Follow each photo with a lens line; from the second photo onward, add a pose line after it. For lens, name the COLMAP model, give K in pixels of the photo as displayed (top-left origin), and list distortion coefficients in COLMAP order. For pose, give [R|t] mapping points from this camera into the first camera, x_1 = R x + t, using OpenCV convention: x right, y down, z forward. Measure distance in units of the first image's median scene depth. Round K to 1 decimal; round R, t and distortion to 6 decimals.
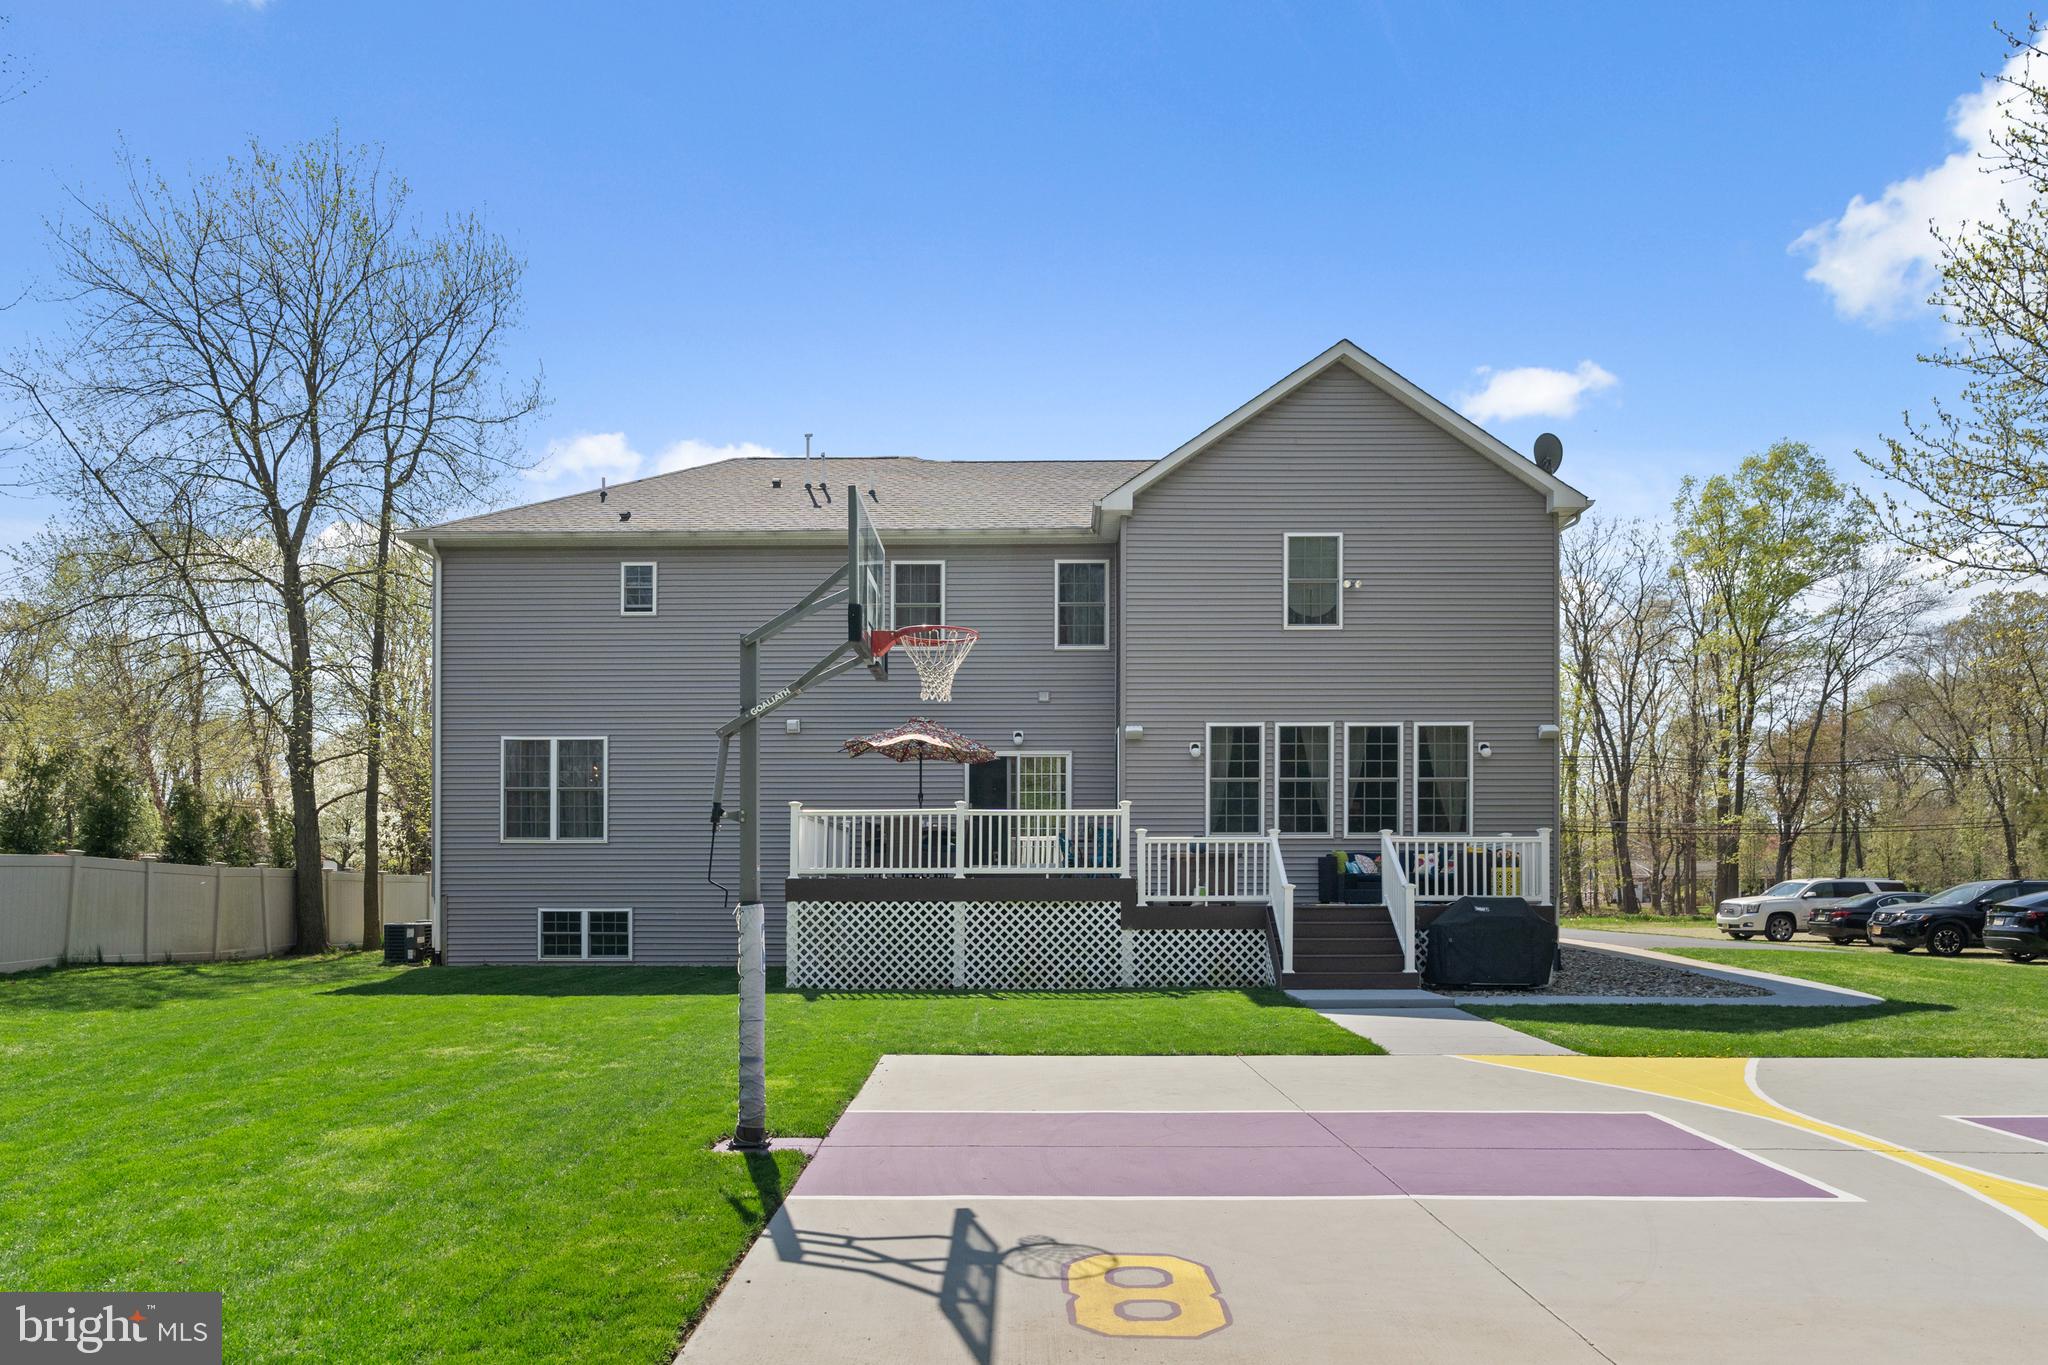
lens RADIAL K [[1295.5, 0, 1024.0], [0, 1295.5, 682.5], [0, 0, 1]] dist [-0.000780, -0.000425]
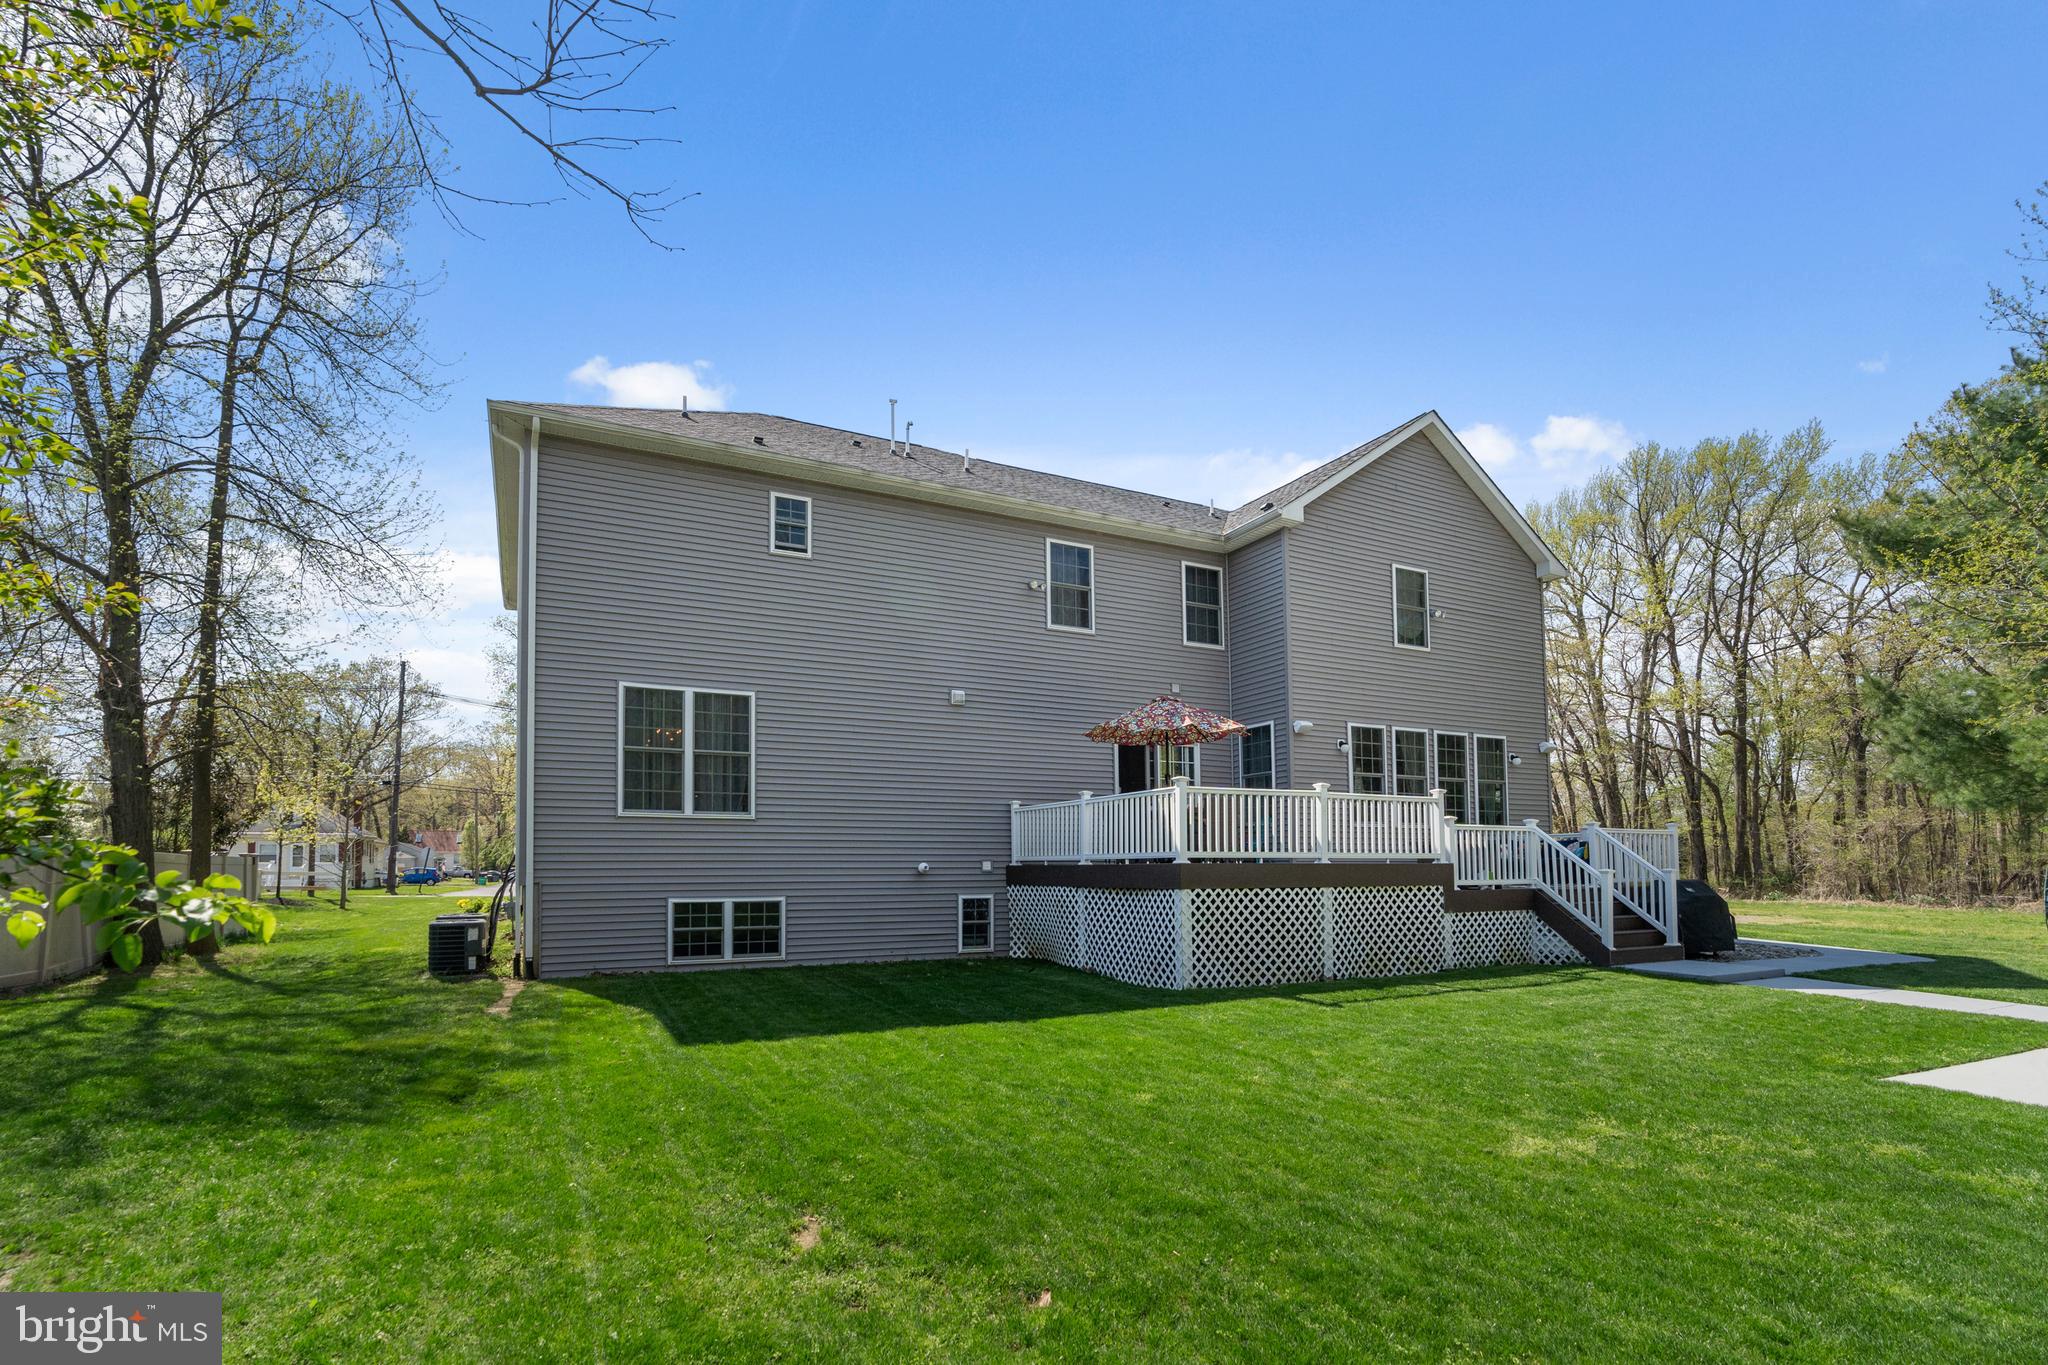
lens RADIAL K [[970.4, 0, 1024.0], [0, 970.4, 682.5], [0, 0, 1]] dist [-0.026564, -0.000651]
pose [[0.878834, 0.085308, 0.469439, -0.508036], [-0.074696, 0.996354, -0.041224, 0.052997], [-0.471244, 0.001164, 0.882002, 0.397178]]
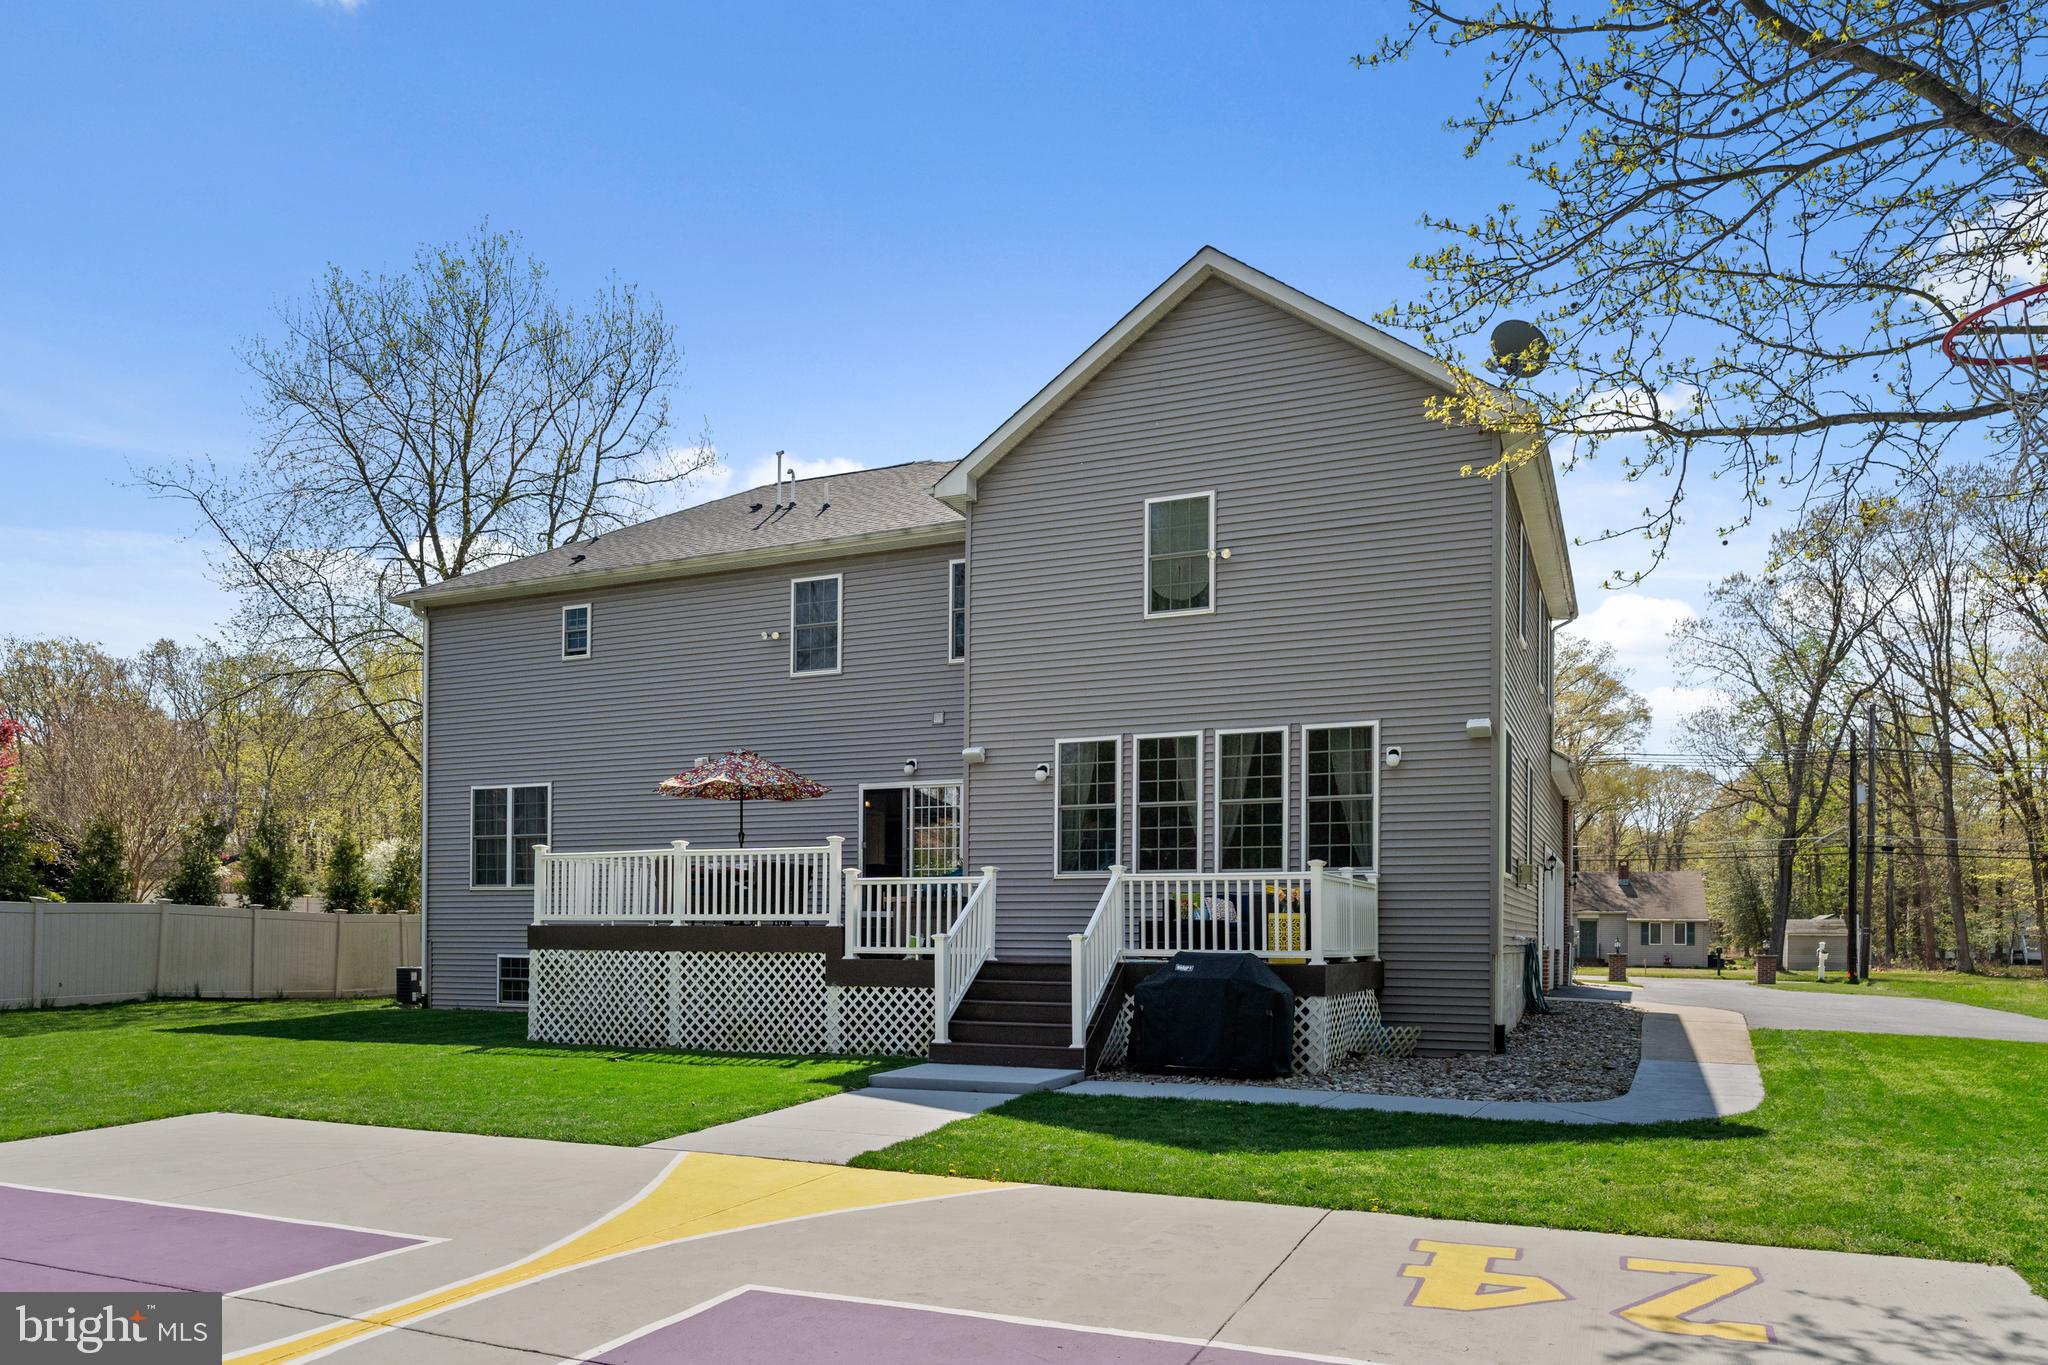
lens RADIAL K [[1399.2, 0, 1013.6], [0, 1399.2, 725.2], [0, 0, 1]] dist [-0.002627, 0.000395]
pose [[0.917055, -0.054128, -0.395070, 0.474458], [0.057262, 0.998352, -0.003862, 0.024252], [0.394628, -0.019081, 0.918643, 0.168299]]
